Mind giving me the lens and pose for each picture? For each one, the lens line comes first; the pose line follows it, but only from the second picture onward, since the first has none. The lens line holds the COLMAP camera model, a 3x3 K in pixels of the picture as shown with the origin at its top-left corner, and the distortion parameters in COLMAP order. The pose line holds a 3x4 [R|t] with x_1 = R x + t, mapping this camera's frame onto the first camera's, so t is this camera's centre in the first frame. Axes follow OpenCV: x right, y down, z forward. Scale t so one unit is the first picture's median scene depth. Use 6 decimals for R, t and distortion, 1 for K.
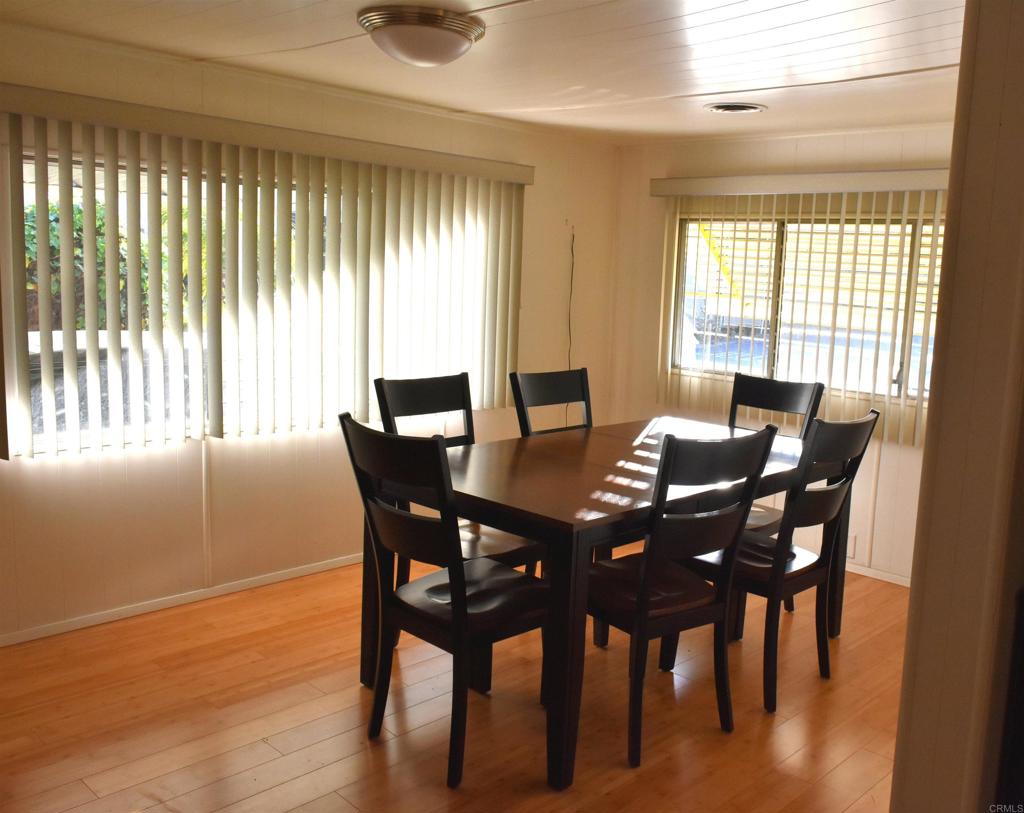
lens RADIAL K [[931.3, 0, 512.0], [0, 931.3, 406.5], [0, 0, 1]] dist [0.060380, 0.002320]
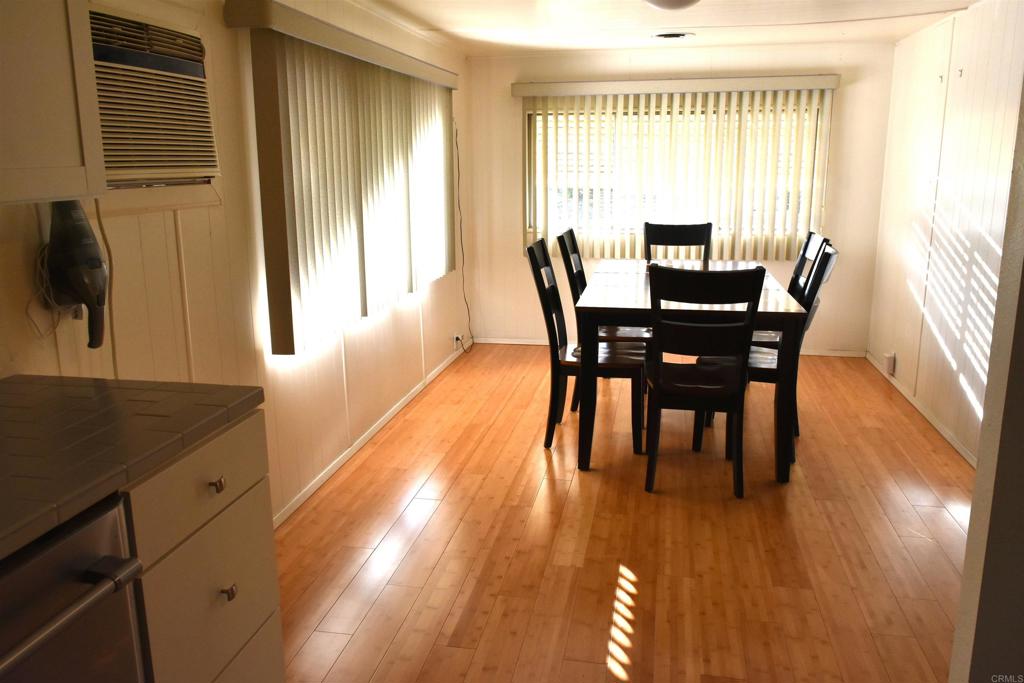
lens RADIAL K [[790.6, 0, 509.8], [0, 790.6, 337.6], [0, 0, 1]] dist [-0.016690, 0.004001]
pose [[0.832652, -0.159585, 0.530304, -0.623918], [0.118424, 0.986740, 0.110998, -0.020406], [-0.540986, -0.029622, 0.840510, 0.087303]]
